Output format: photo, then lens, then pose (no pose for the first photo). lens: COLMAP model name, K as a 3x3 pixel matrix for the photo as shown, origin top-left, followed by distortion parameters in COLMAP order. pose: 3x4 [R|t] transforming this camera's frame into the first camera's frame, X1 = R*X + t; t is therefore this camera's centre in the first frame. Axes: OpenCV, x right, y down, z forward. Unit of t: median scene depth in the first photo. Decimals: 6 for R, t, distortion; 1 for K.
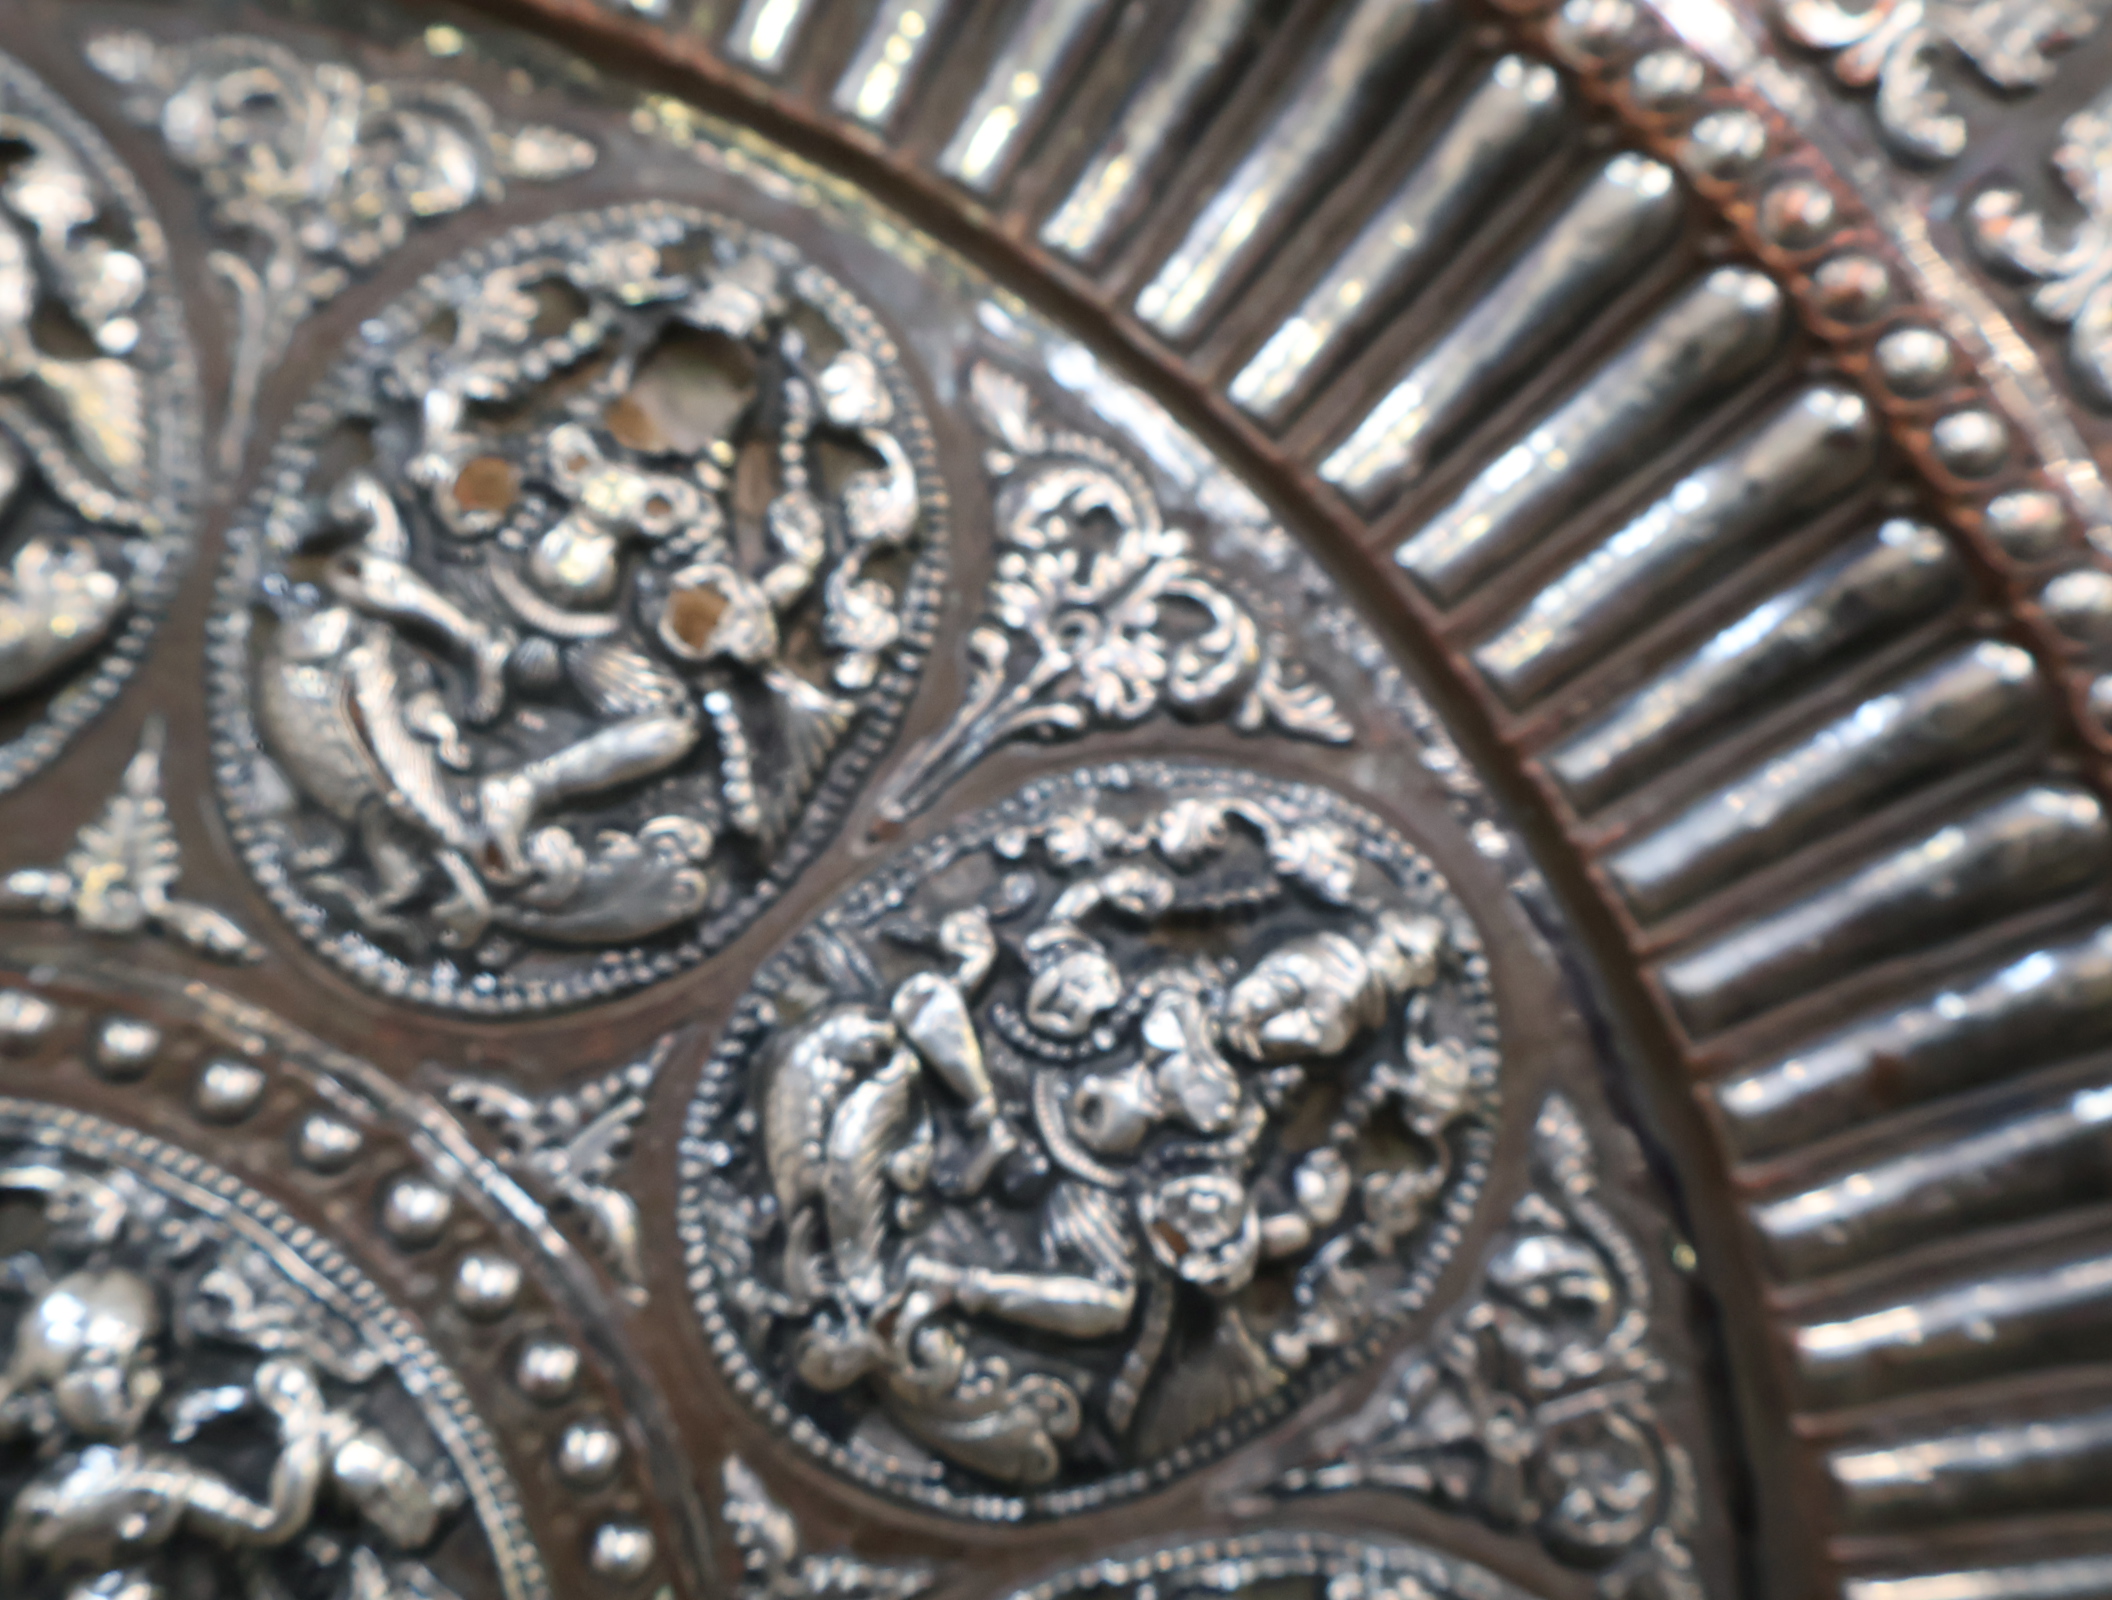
lens RADIAL K [[2487.6, 0, 1087.3], [0, 2487.6, 820.9], [0, 0, 1]] dist [0.005395, 0.000000]
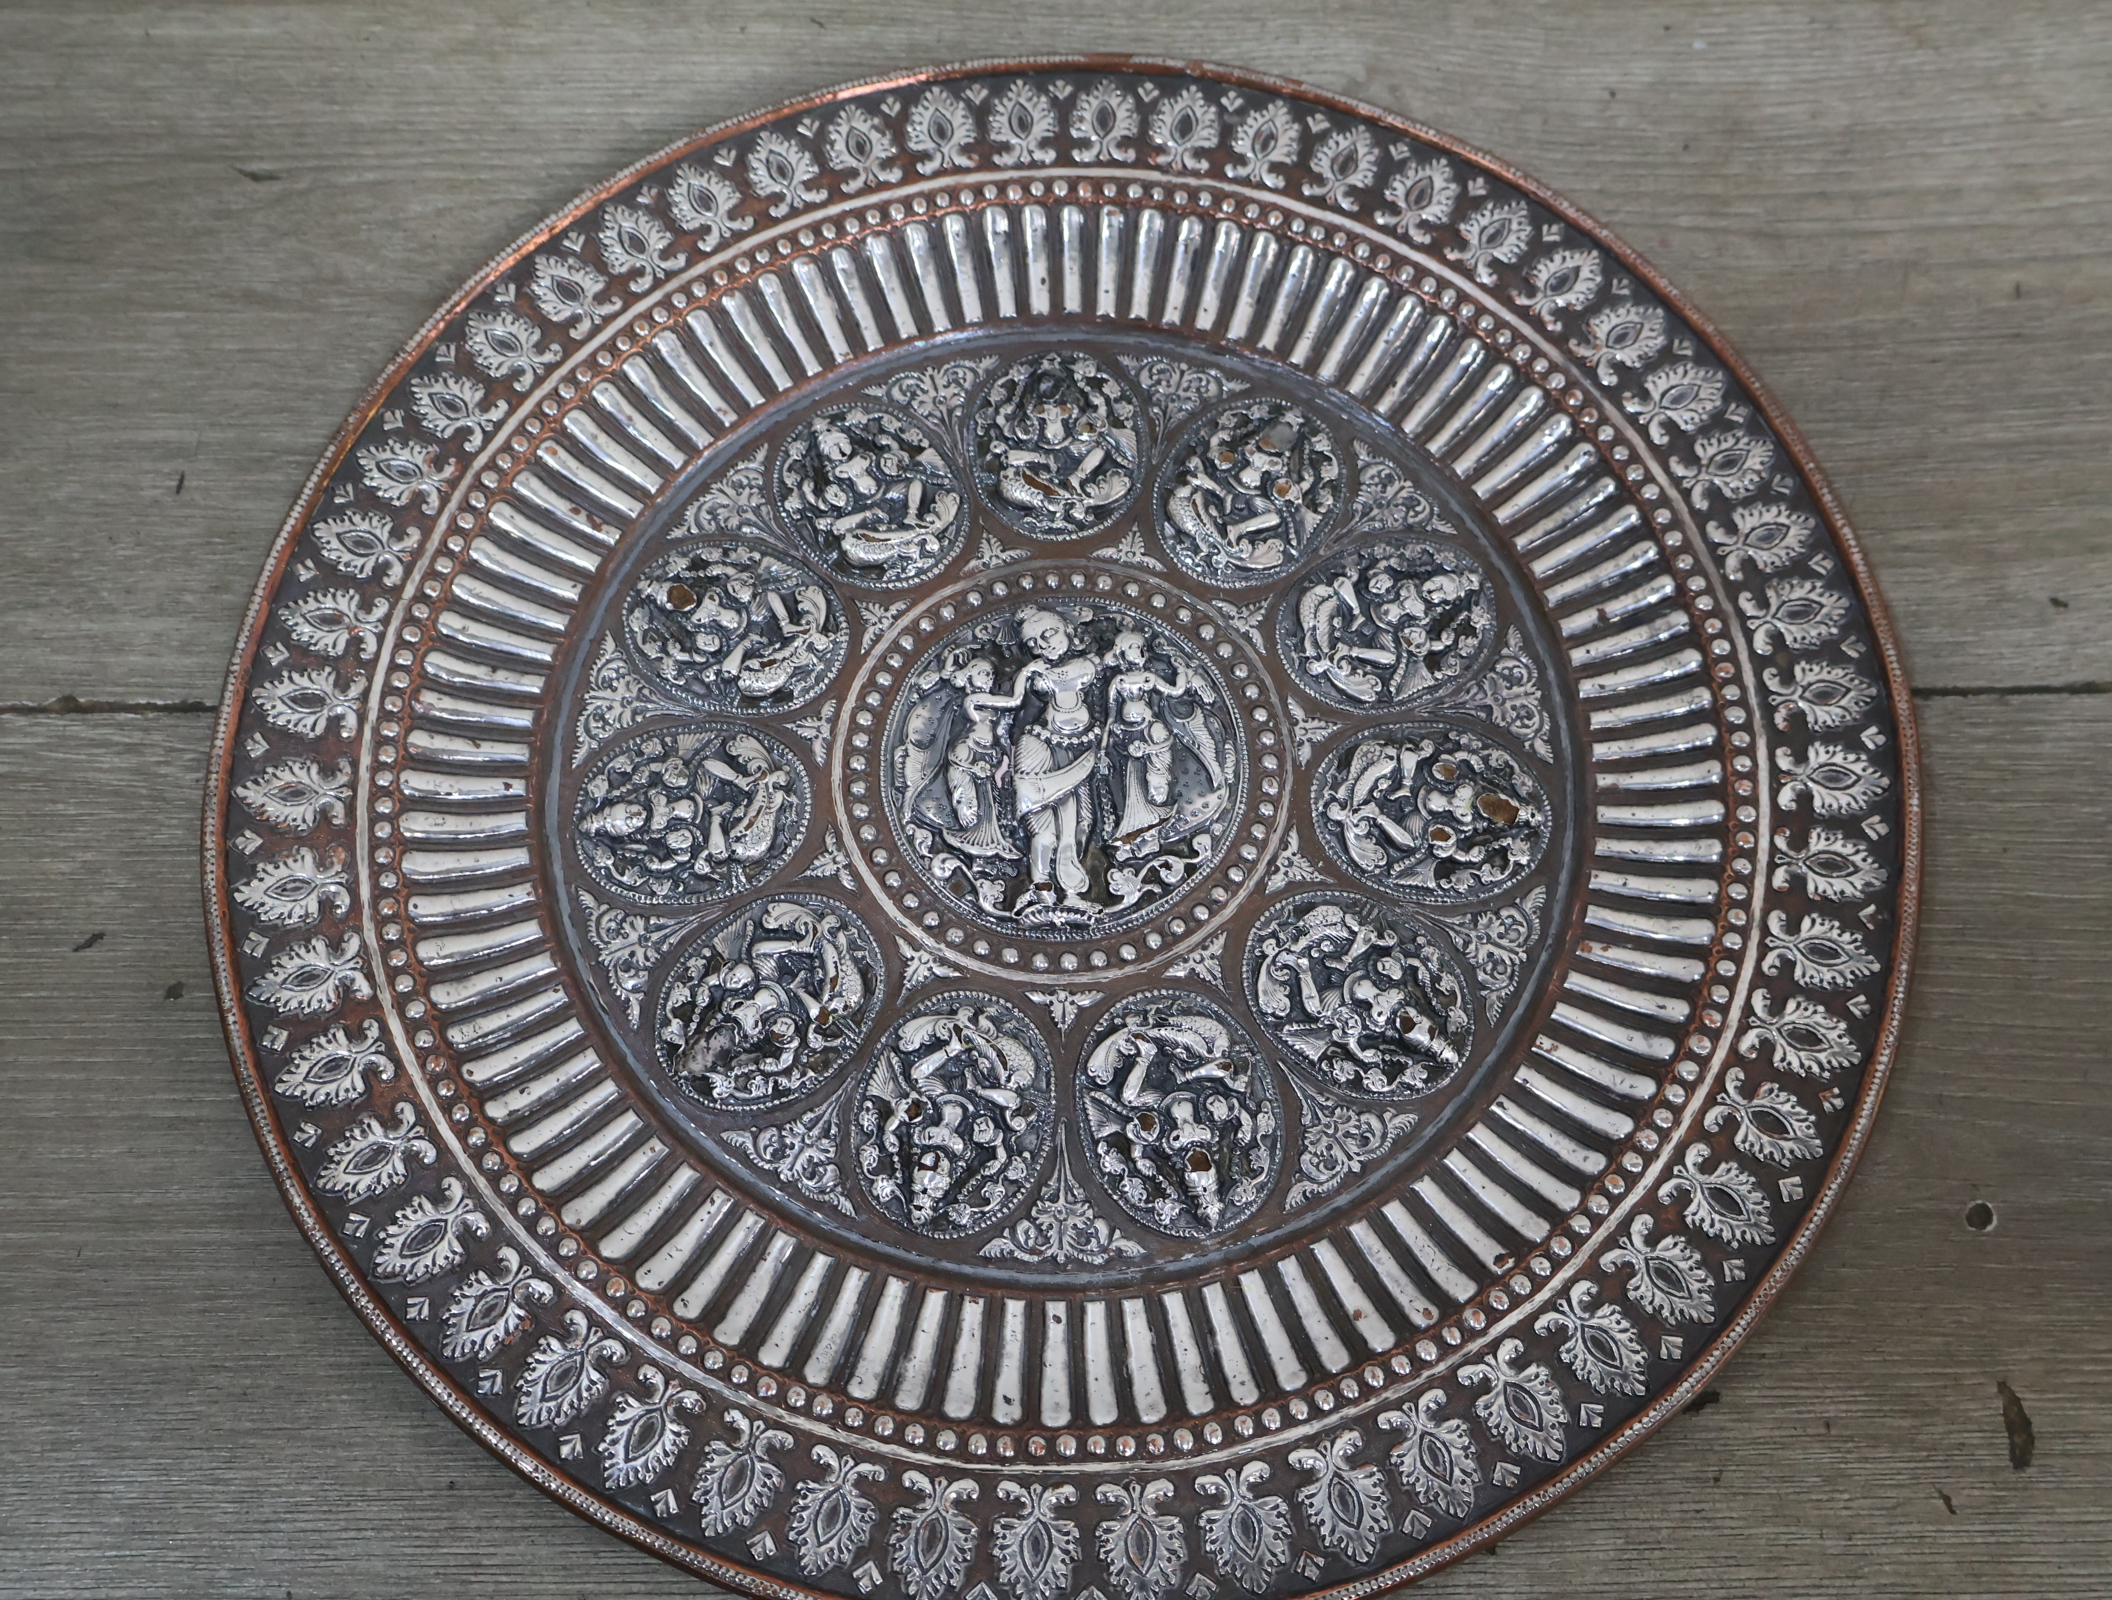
lens RADIAL K [[2487.6, 0, 1049.6], [0, 2487.6, 808.2], [0, 0, 1]] dist [0.005395, 0.000000]
pose [[0.995984, 0.027013, -0.085360, -0.173171], [-0.047799, 0.966590, -0.251833, 1.356826], [0.075705, 0.254902, 0.963999, -2.565016]]
